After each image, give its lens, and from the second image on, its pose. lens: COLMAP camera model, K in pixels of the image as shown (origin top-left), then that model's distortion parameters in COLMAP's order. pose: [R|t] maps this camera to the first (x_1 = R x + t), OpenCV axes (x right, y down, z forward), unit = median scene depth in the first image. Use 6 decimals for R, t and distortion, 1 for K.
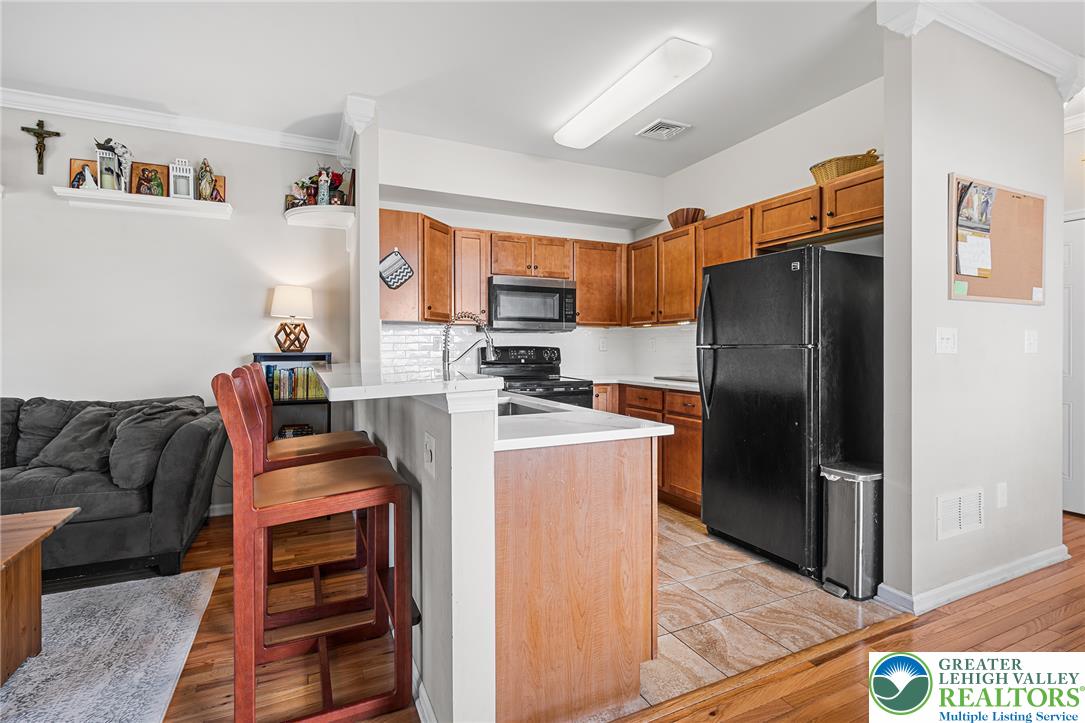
lens RADIAL K [[513.0, 0, 542.2], [0, 513.0, 353.4], [0, 0, 1]] dist [0.000230, -0.000147]
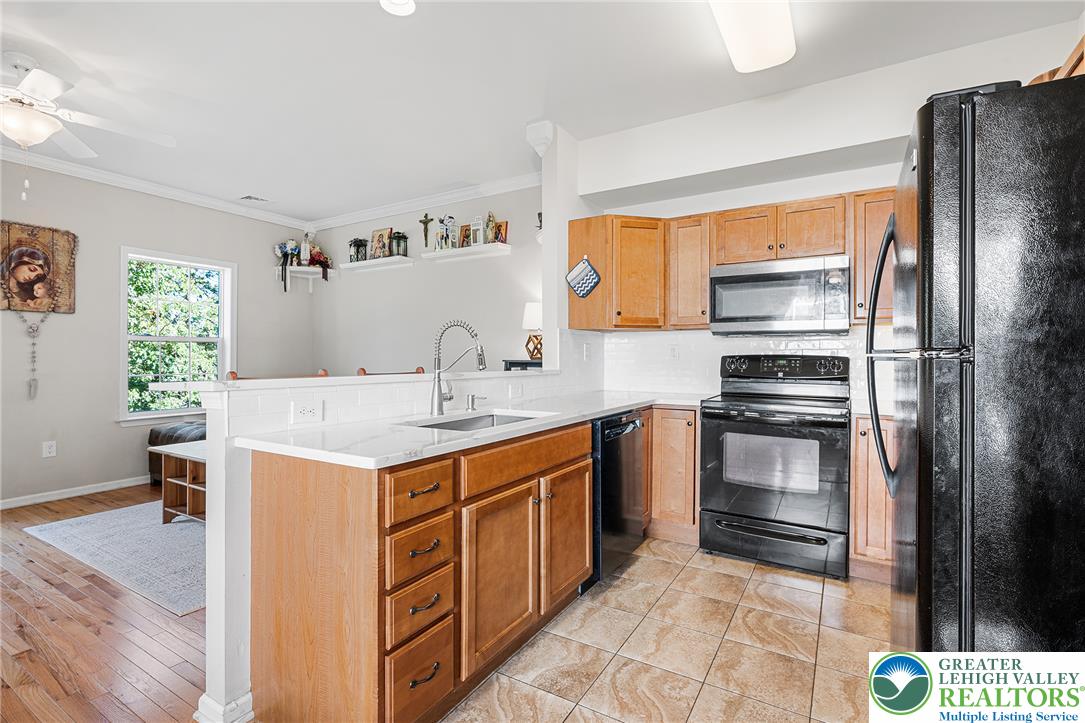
lens RADIAL K [[513.0, 0, 542.9], [0, 513.0, 360.0], [0, 0, 1]] dist [0.000230, -0.000147]
pose [[0.542466, 0.008615, -0.840034, 0.520270], [-0.012246, 0.999922, 0.002346, -0.004943], [0.839989, 0.009014, 0.542529, 0.404024]]
